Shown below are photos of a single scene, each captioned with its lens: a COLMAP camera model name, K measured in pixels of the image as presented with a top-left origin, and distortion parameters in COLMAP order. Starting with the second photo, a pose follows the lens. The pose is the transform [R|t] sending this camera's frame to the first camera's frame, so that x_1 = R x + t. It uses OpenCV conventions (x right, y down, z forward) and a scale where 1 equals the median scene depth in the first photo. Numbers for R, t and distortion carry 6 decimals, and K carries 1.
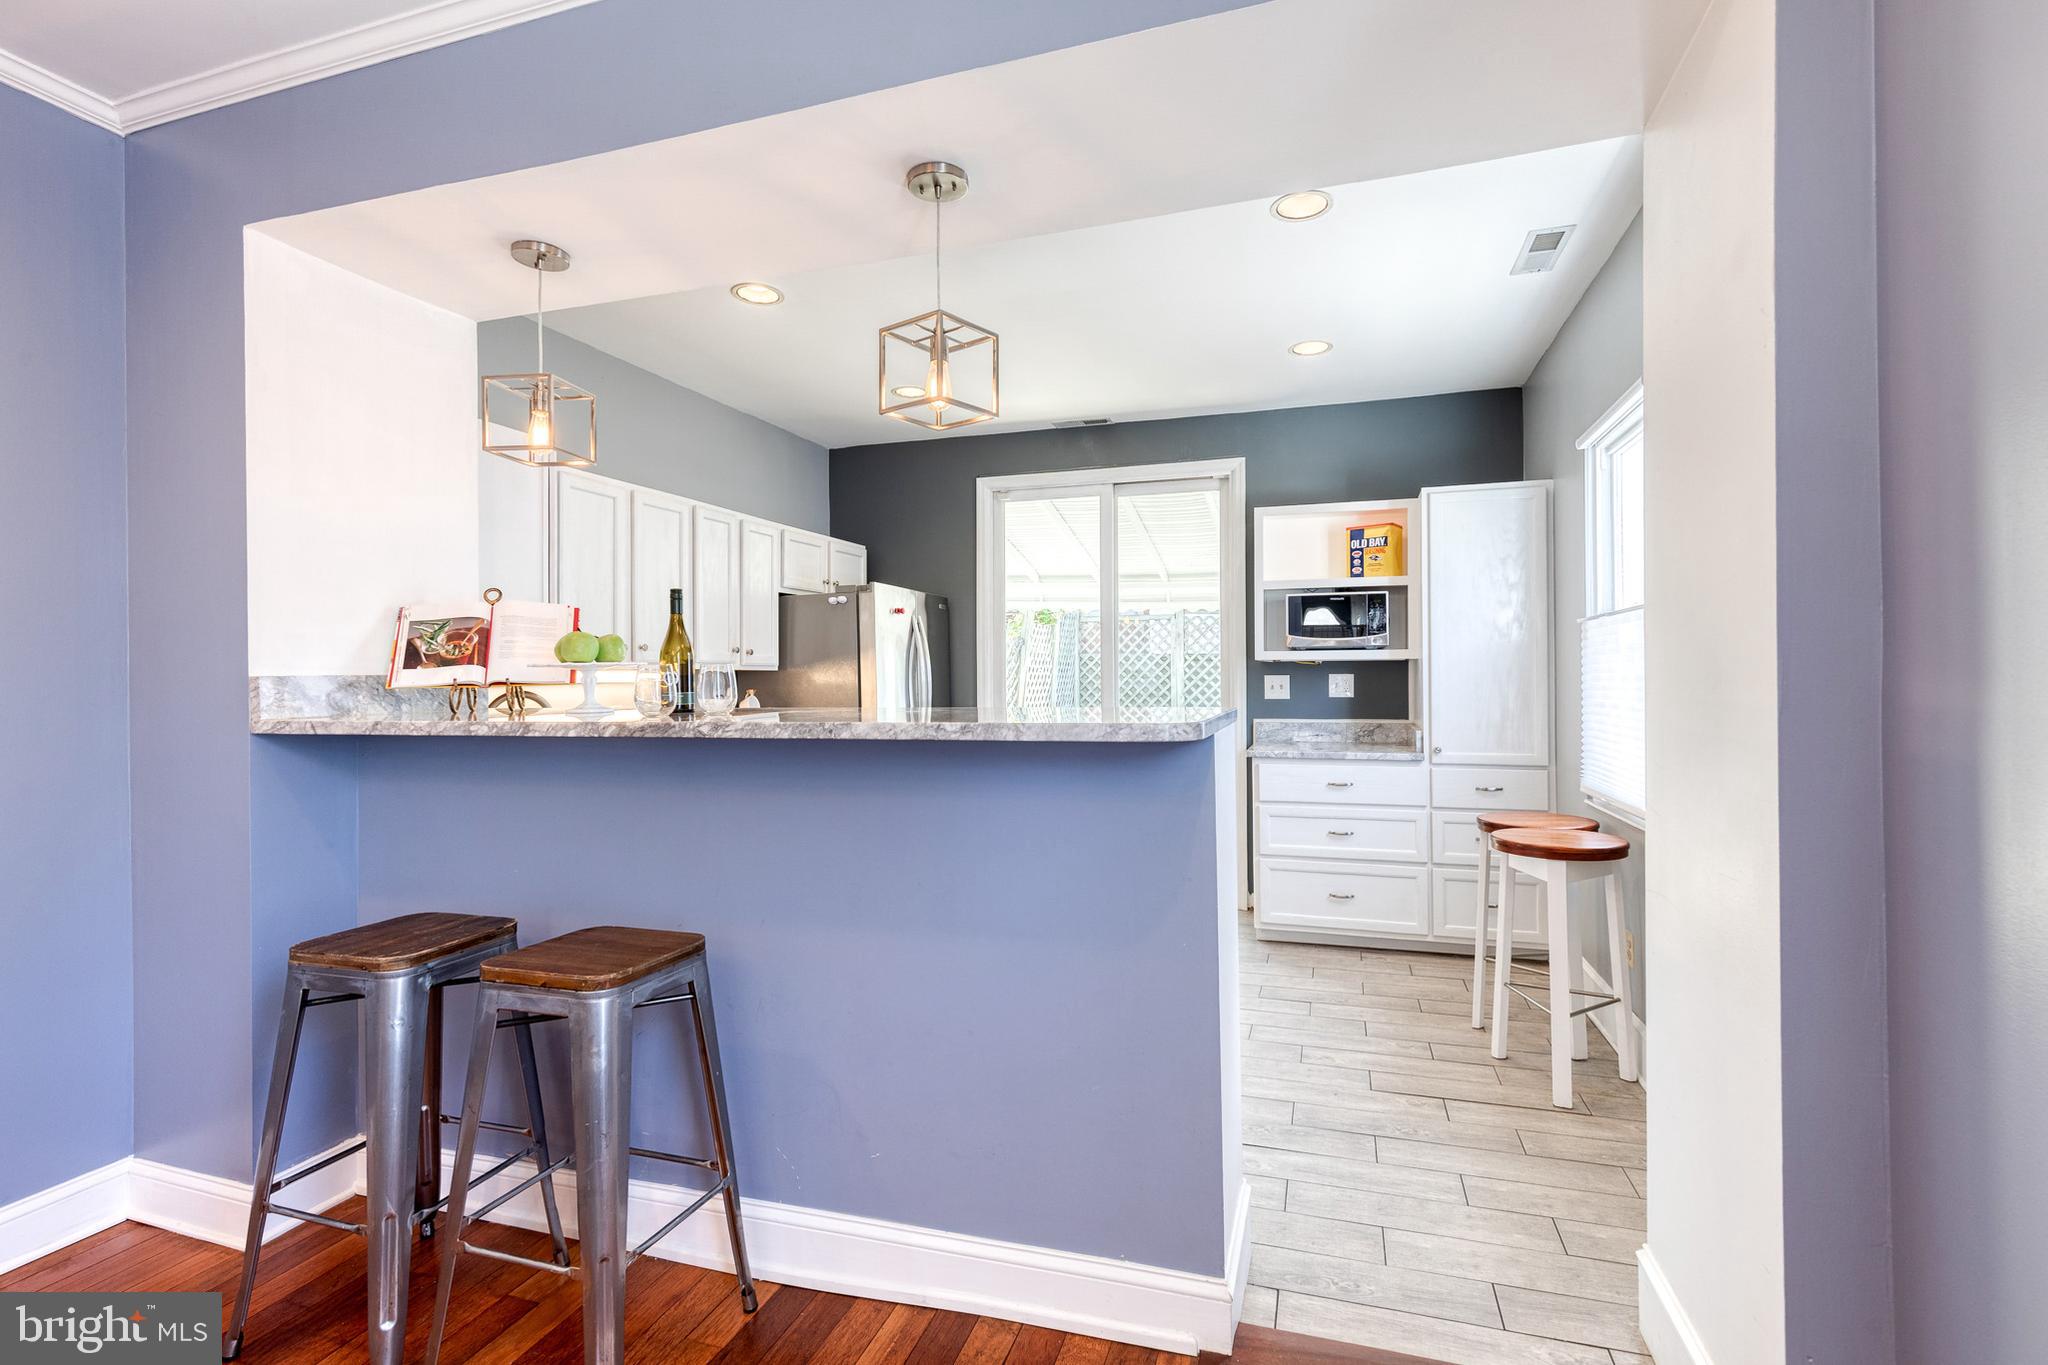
lens RADIAL K [[923.1, 0, 1023.6], [0, 923.1, 674.7], [0, 0, 1]] dist [0.008516, -0.001502]
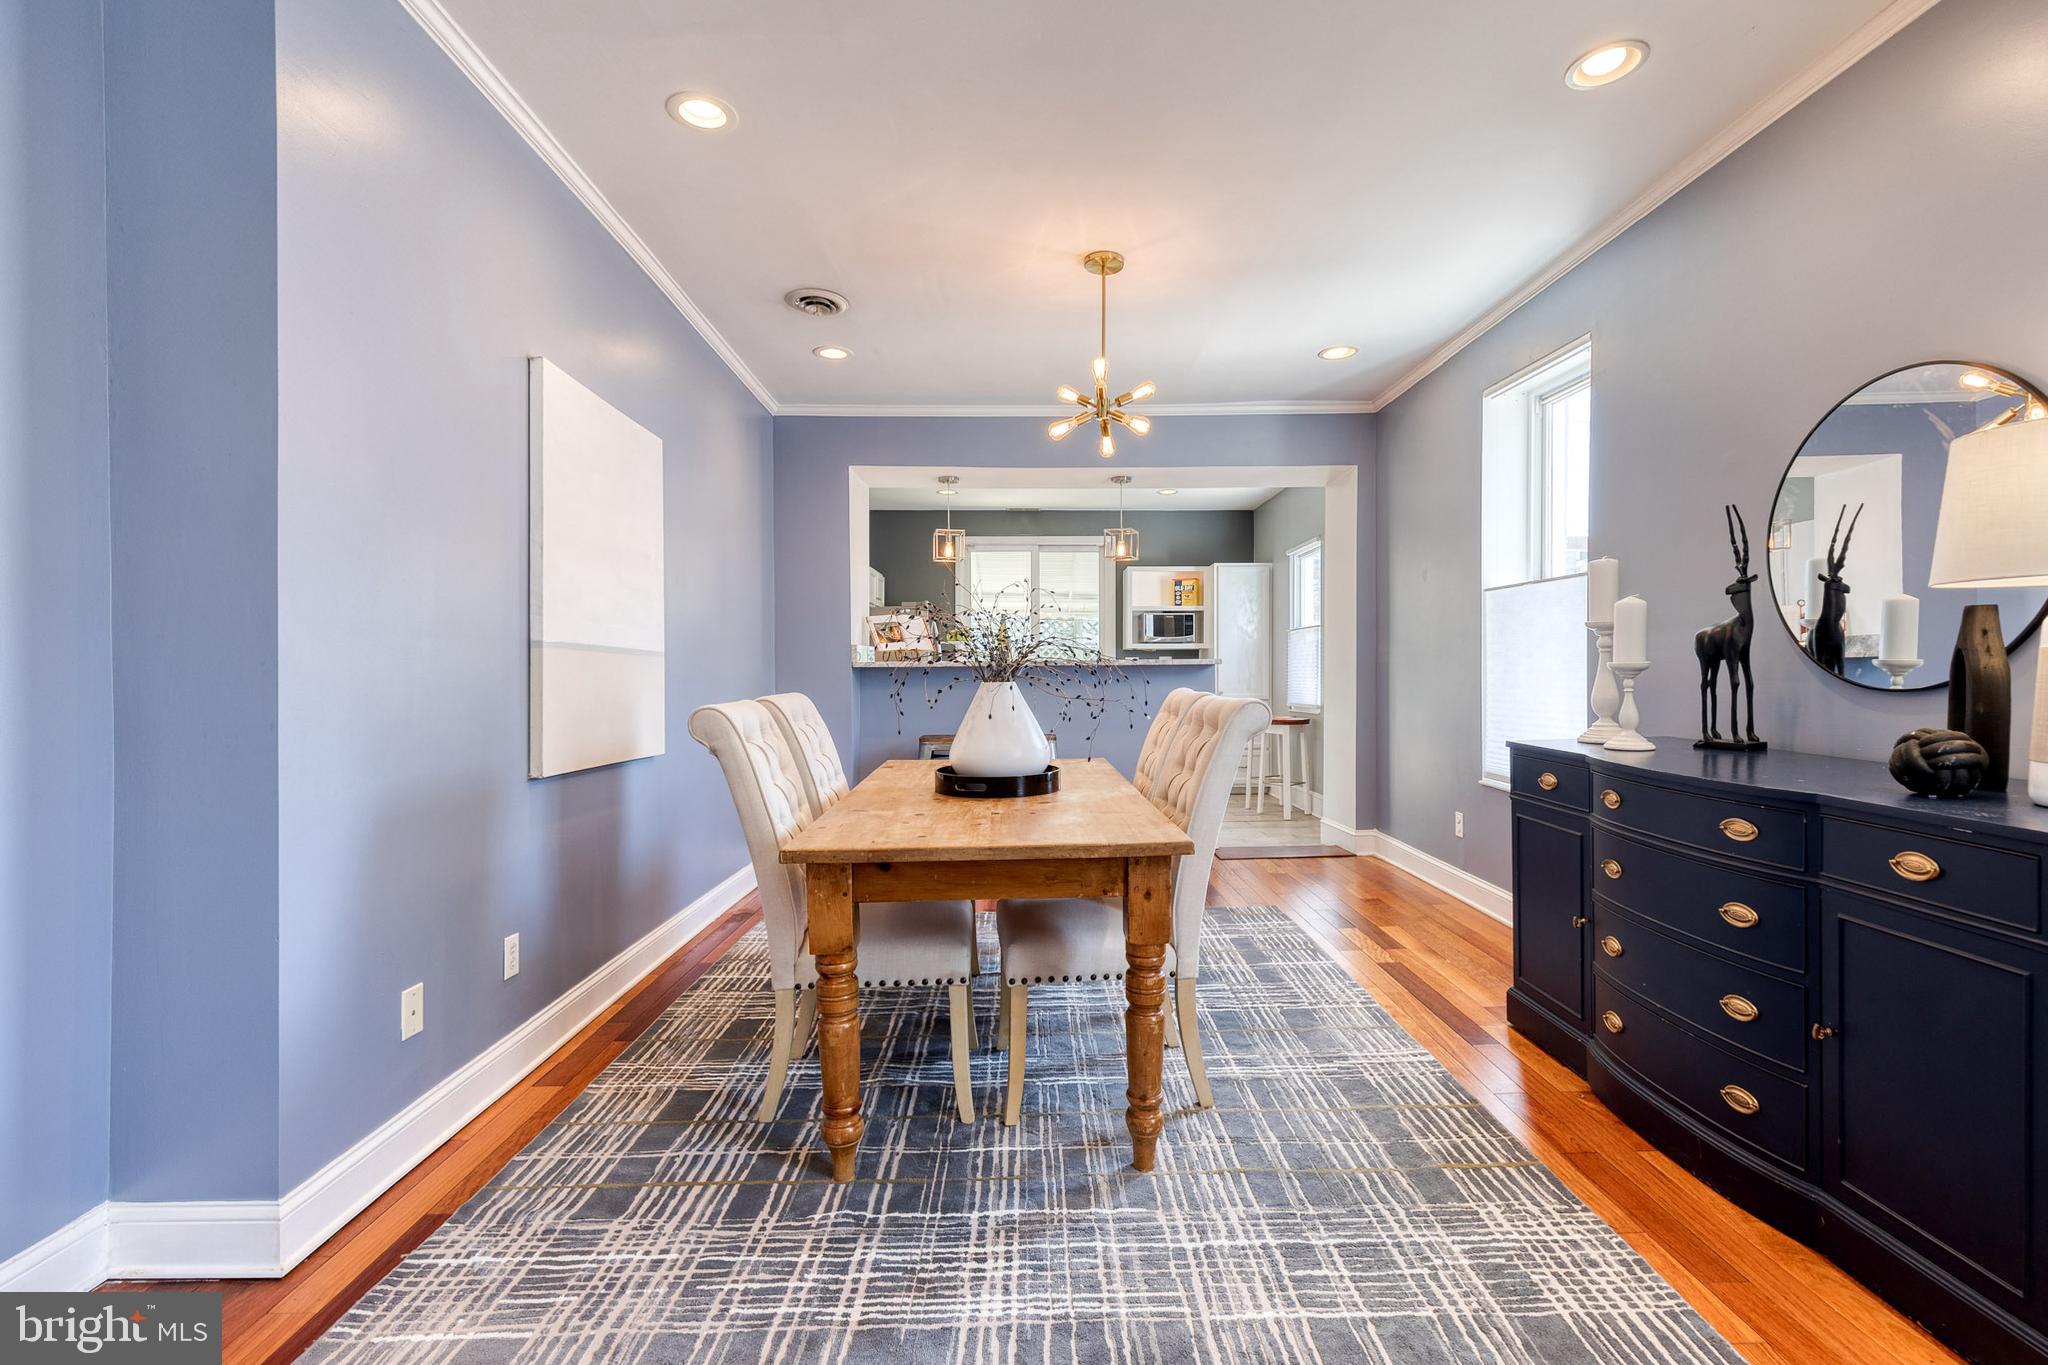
lens RADIAL K [[923.1, 0, 1030.1], [0, 923.1, 681.4], [0, 0, 1]] dist [0.008516, -0.001502]
pose [[0.944816, -0.000996, 0.327599, -0.562976], [-0.001437, 0.999973, 0.007186, 0.037904], [-0.327598, -0.007260, 0.944789, -0.713159]]
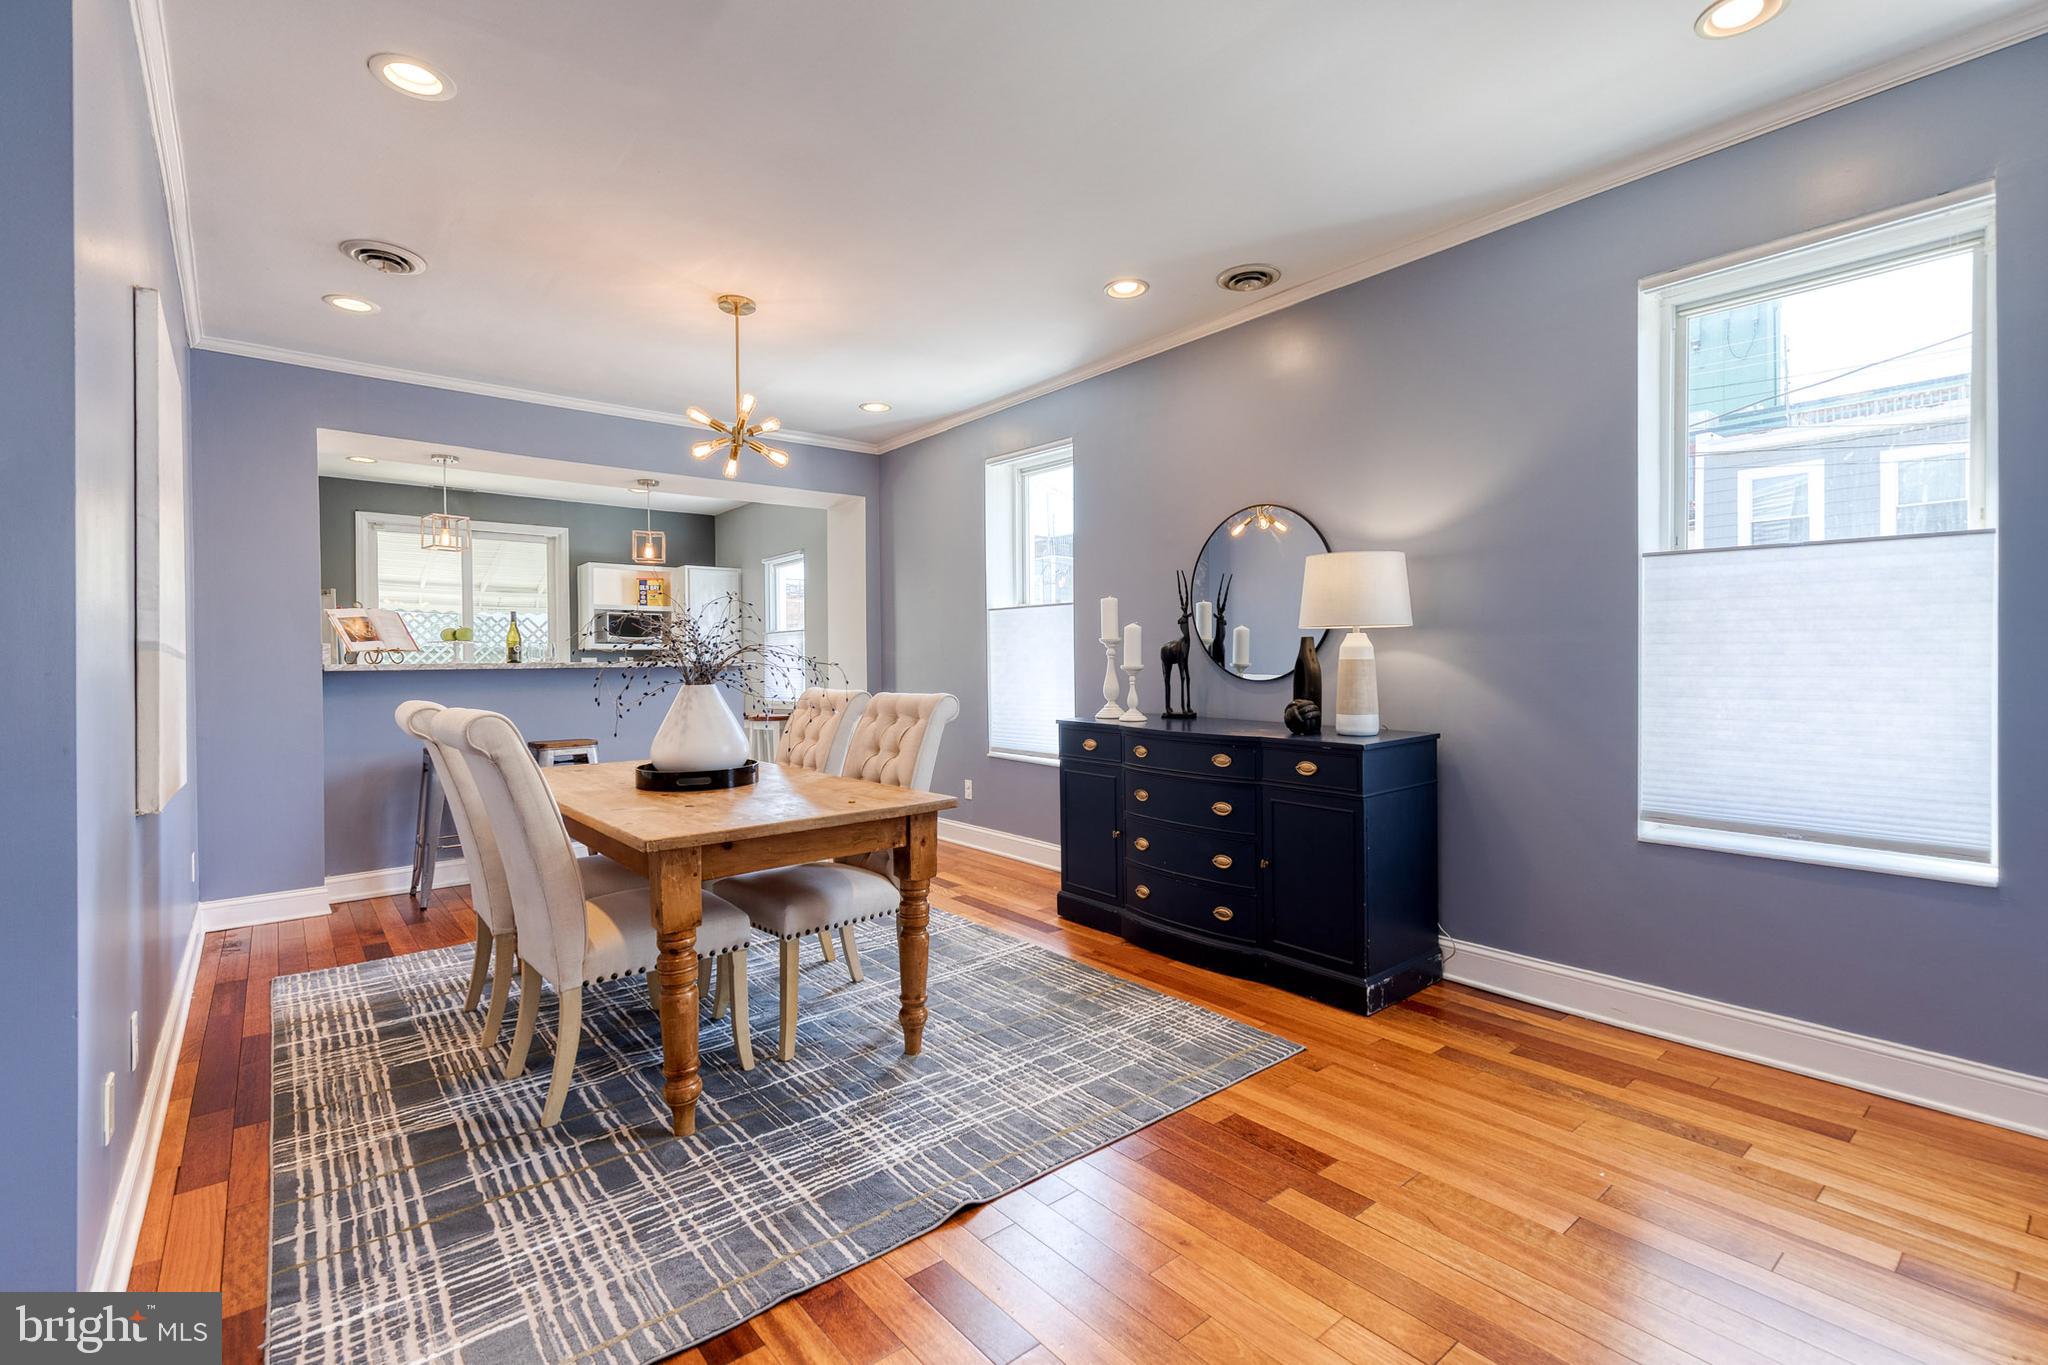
lens RADIAL K [[923.1, 0, 1044.2], [0, 923.1, 667.0], [0, 0, 1]] dist [0.008516, -0.001502]
pose [[0.523999, 0.000010, 0.851719, -0.829075], [0.007946, 0.999956, -0.004900, 0.035211], [-0.851682, 0.009335, 0.523976, -0.689125]]
